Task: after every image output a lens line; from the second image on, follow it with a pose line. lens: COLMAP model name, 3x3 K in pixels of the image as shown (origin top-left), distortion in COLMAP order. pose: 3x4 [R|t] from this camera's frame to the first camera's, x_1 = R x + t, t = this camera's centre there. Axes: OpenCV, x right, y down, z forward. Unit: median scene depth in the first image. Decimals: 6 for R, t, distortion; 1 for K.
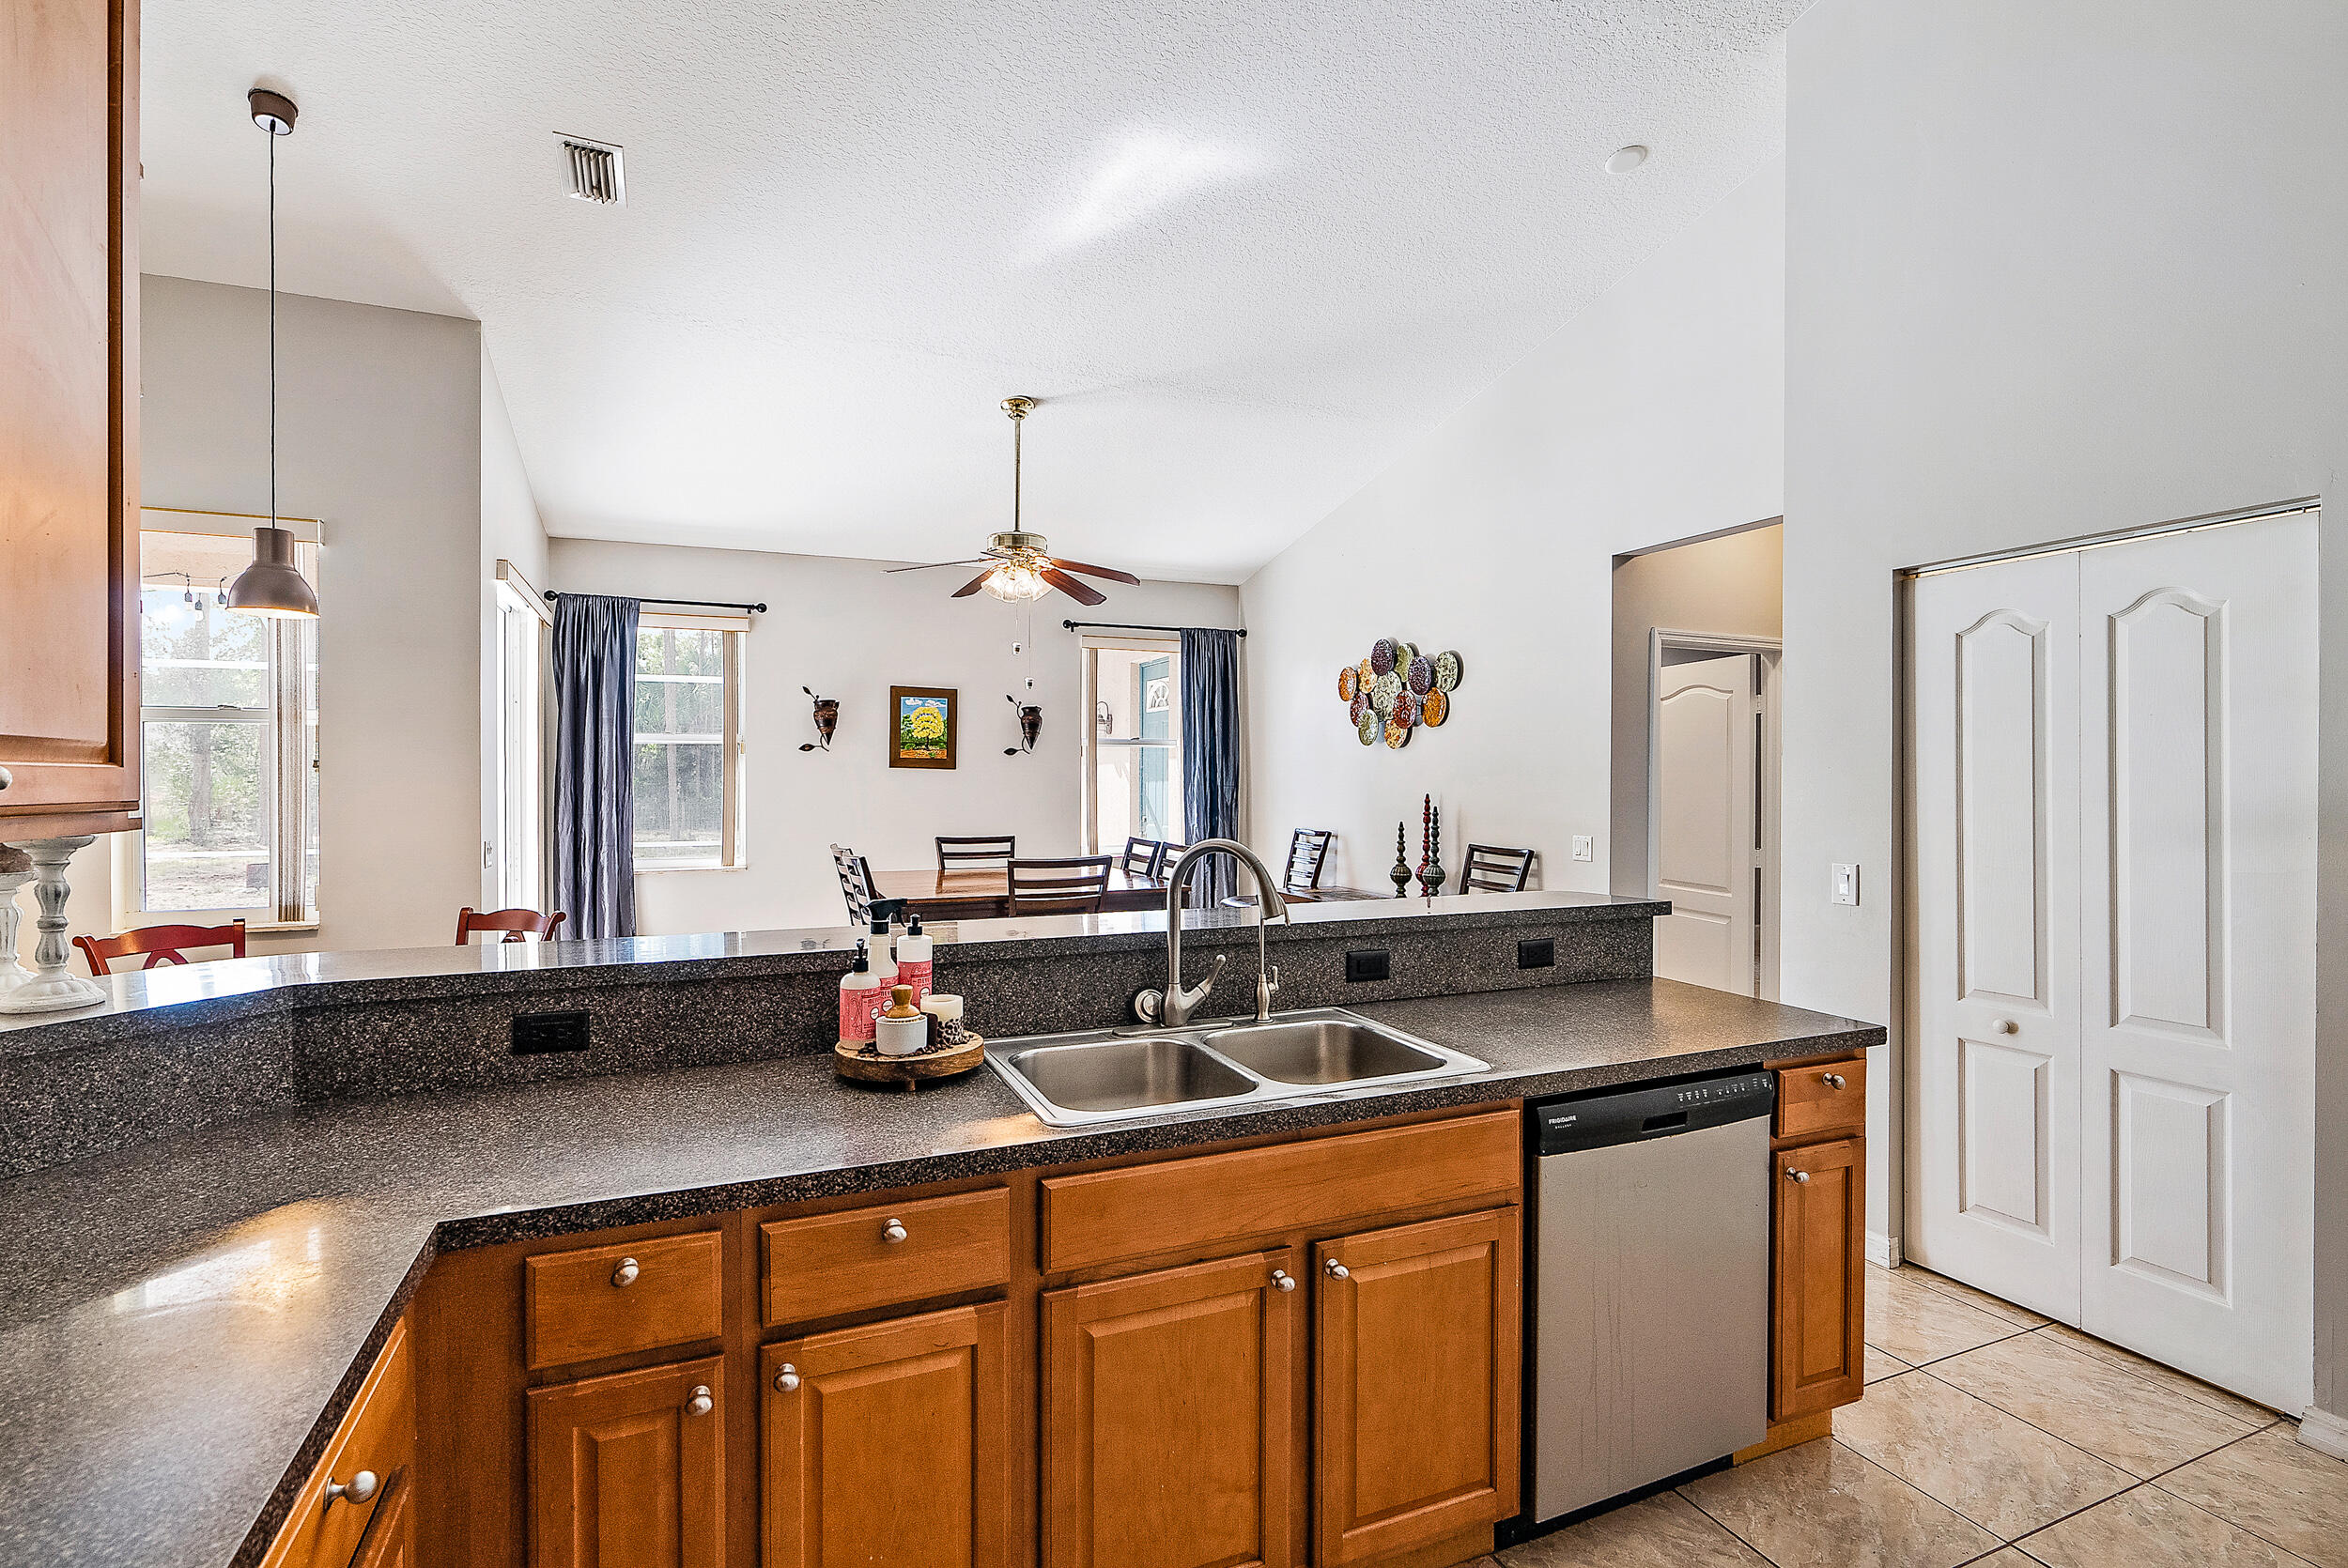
lens RADIAL K [[1079.3, 0, 1160.8], [0, 1079.3, 785.9], [0, 0, 1]] dist [-0.007736, 0.005049]
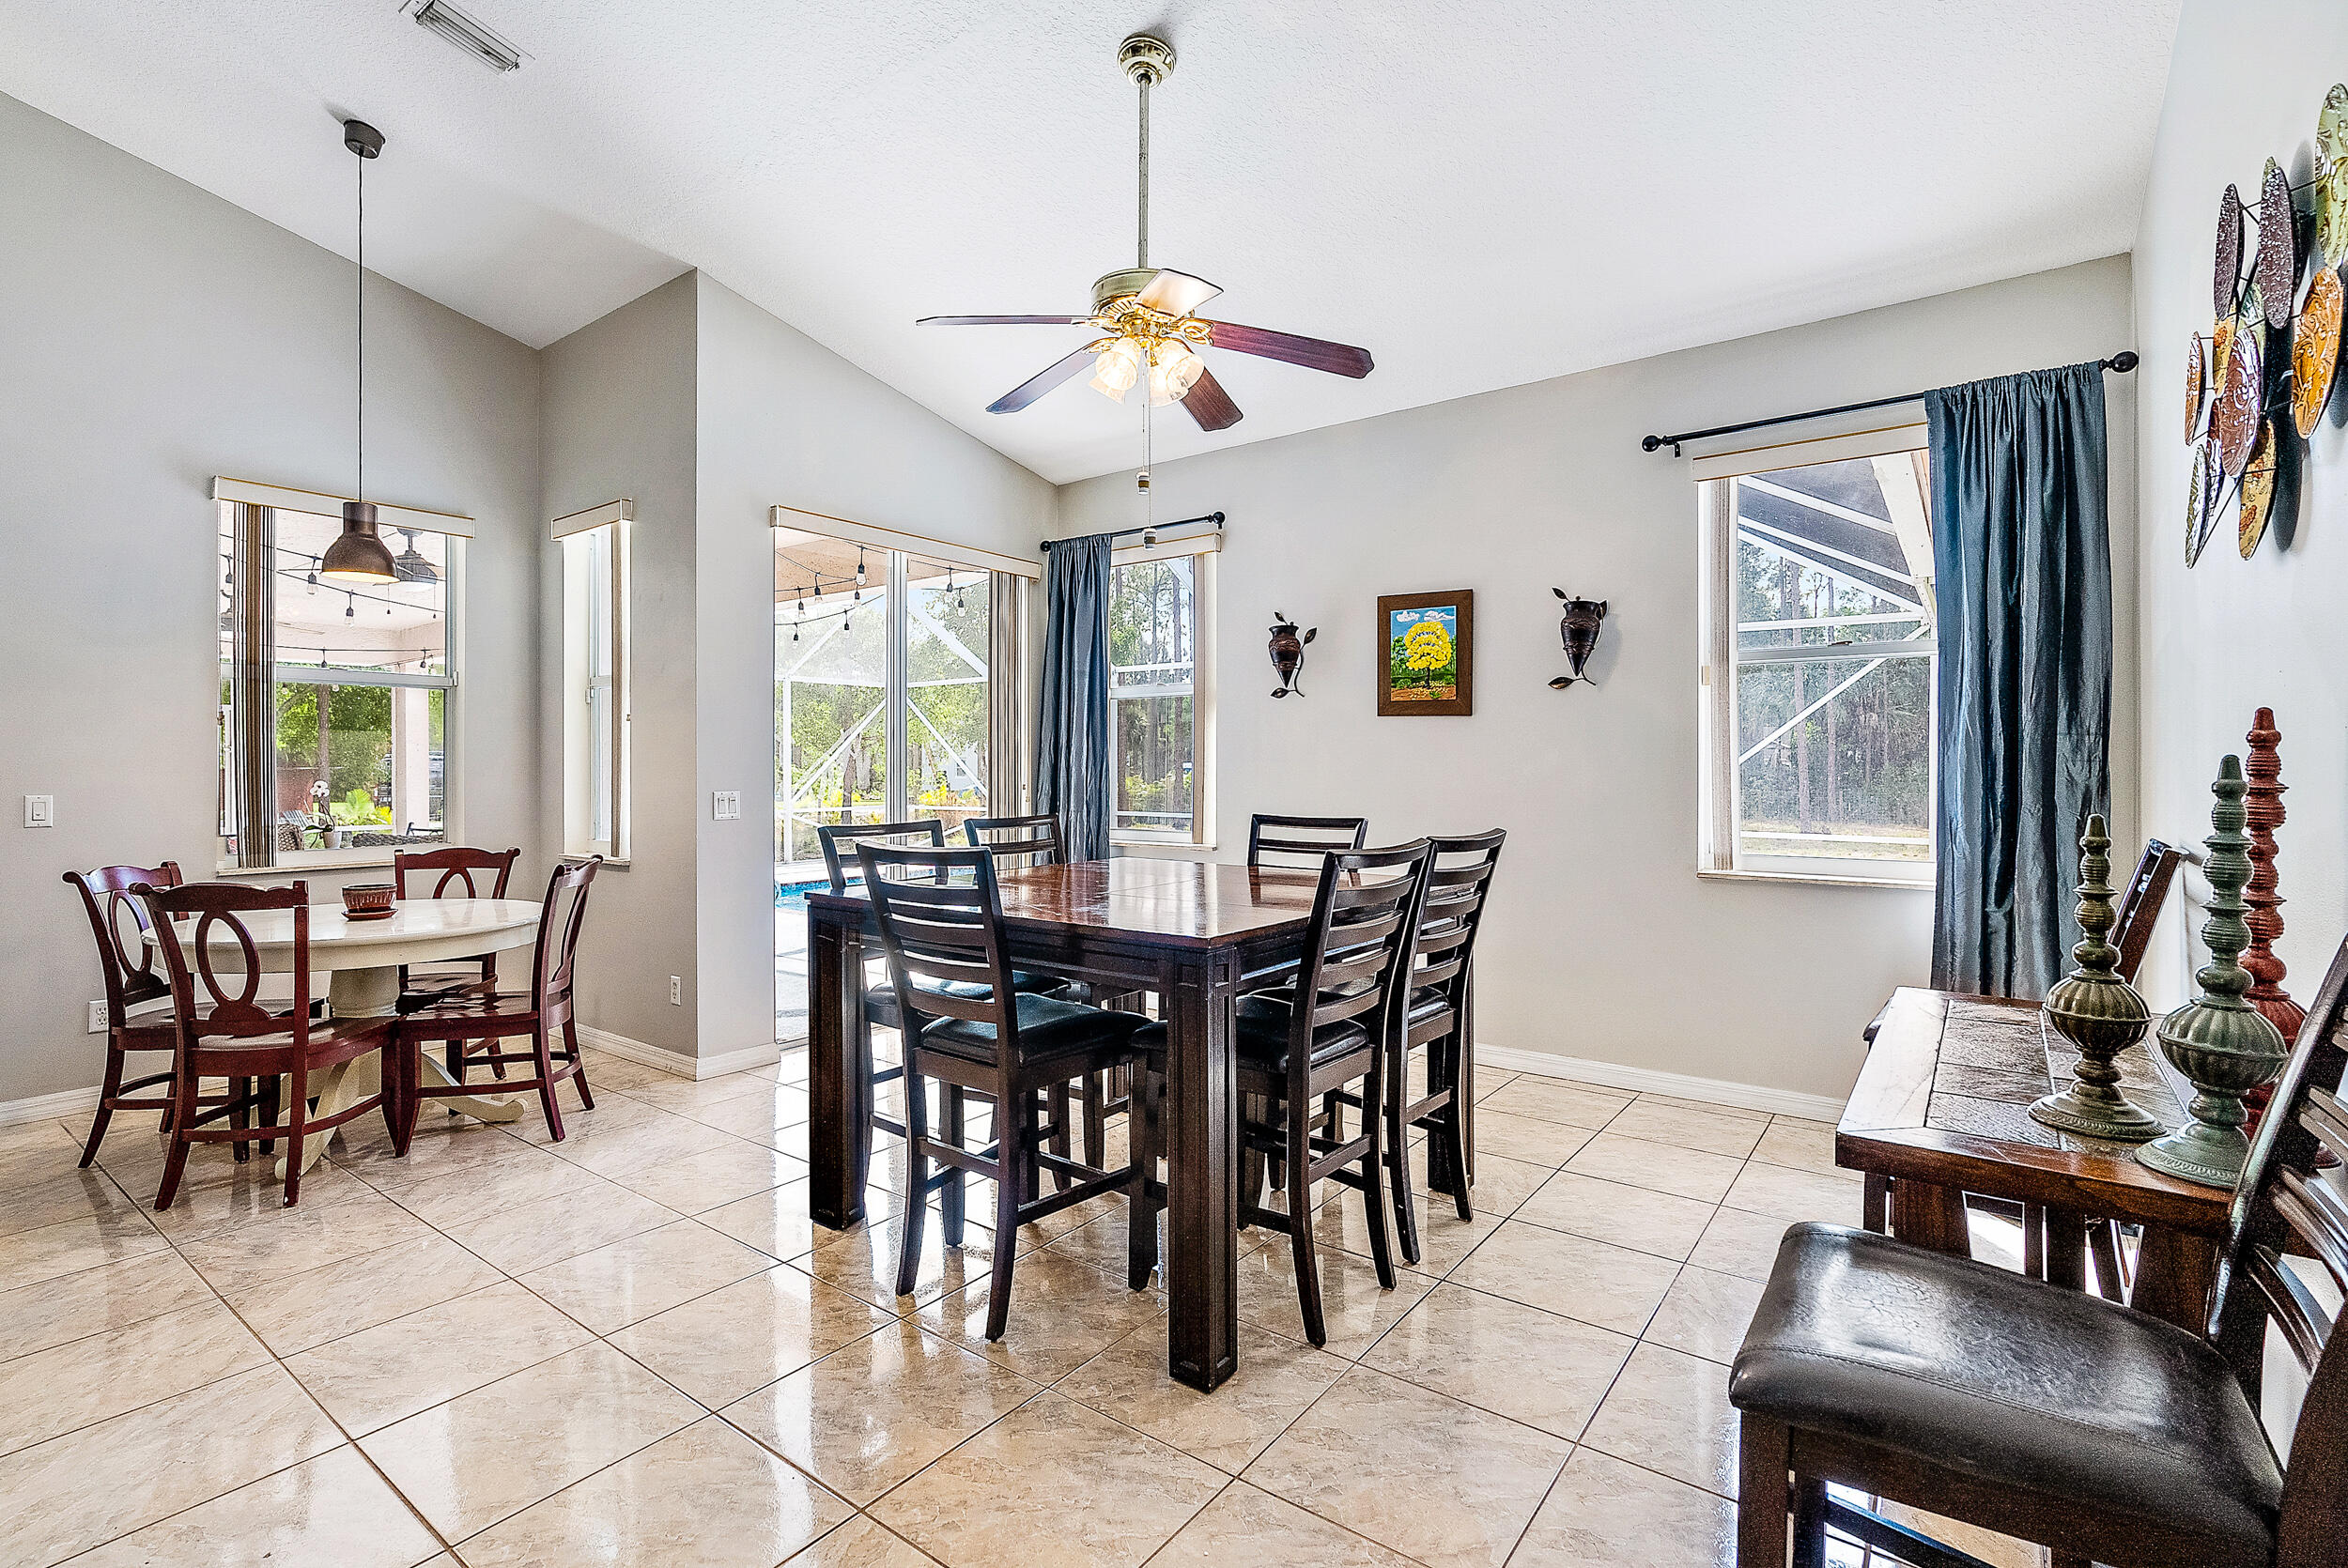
lens RADIAL K [[1079.3, 0, 1223.2], [0, 1079.3, 770.3], [0, 0, 1]] dist [-0.007736, 0.005049]
pose [[0.508893, 0.000861, -0.860829, 0.375796], [-0.004779, 0.999987, -0.001824, 0.024868], [0.860816, 0.005042, 0.508891, 0.733668]]
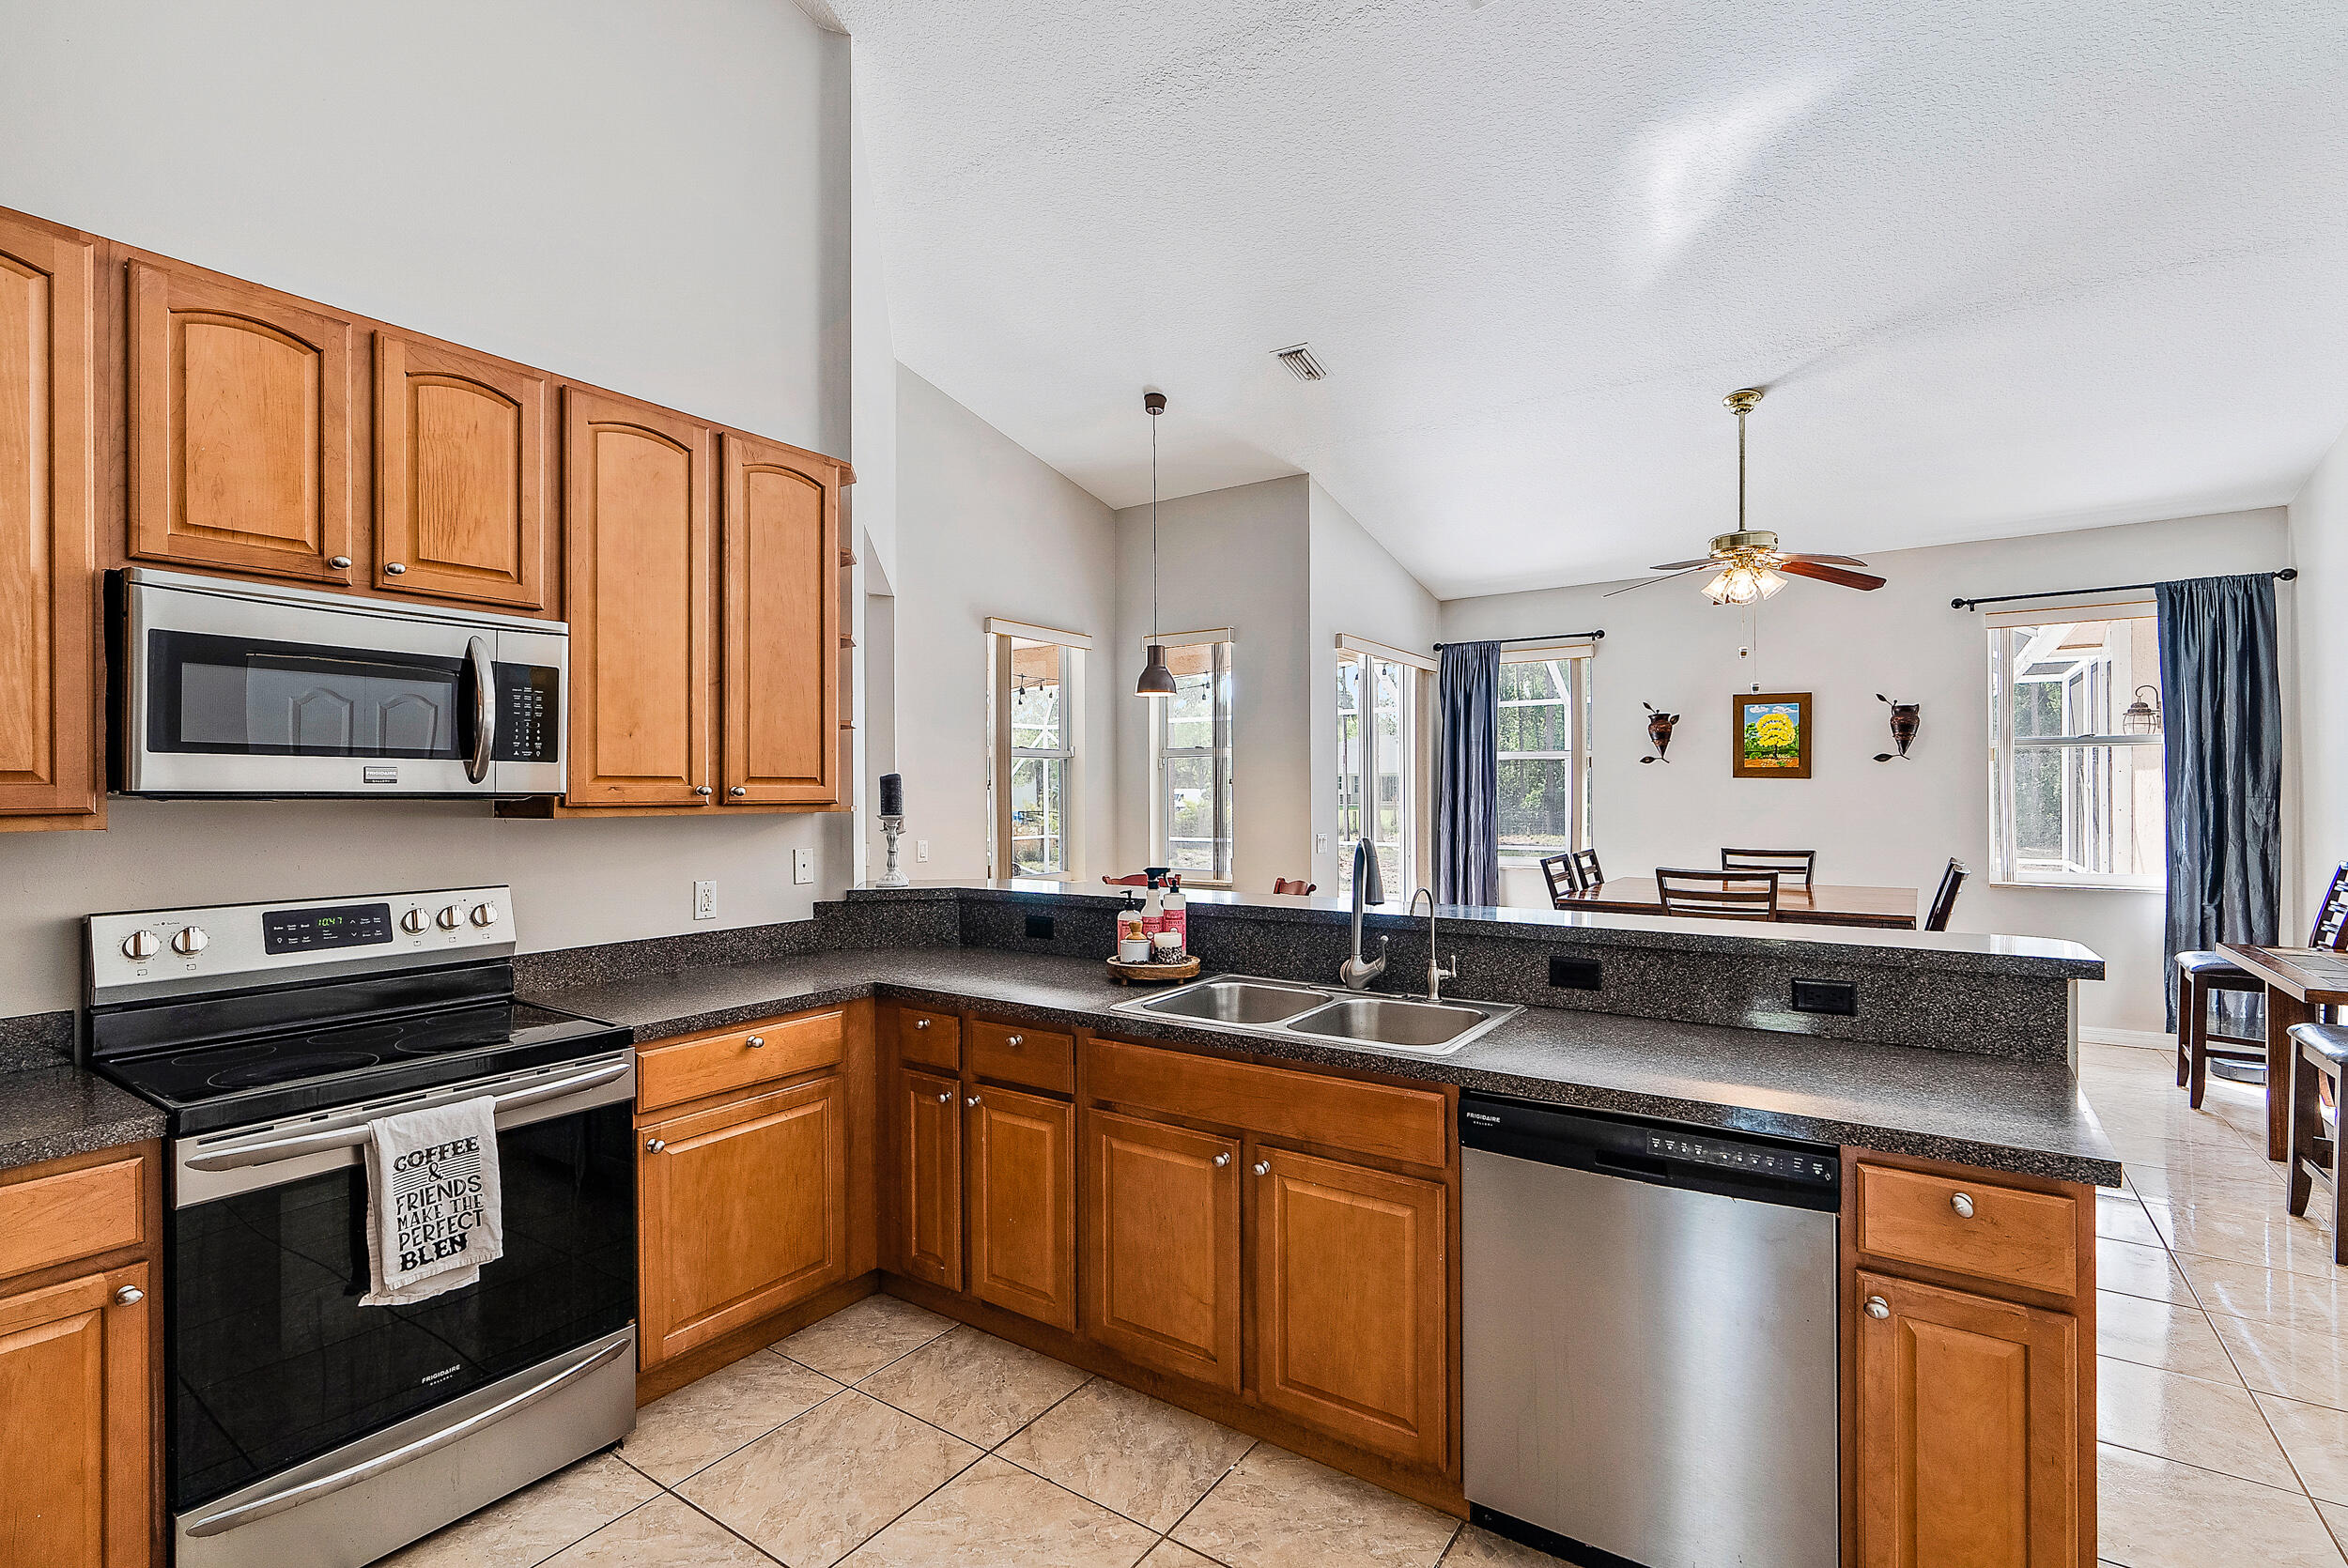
lens RADIAL K [[1079.3, 0, 1206.9], [0, 1079.3, 783.6], [0, 0, 1]] dist [-0.007736, 0.005049]
pose [[0.548076, -0.008948, -0.836381, 0.399274], [-0.001828, 0.999928, -0.011896, 0.001230], [0.836426, 0.008049, 0.548020, 0.077168]]
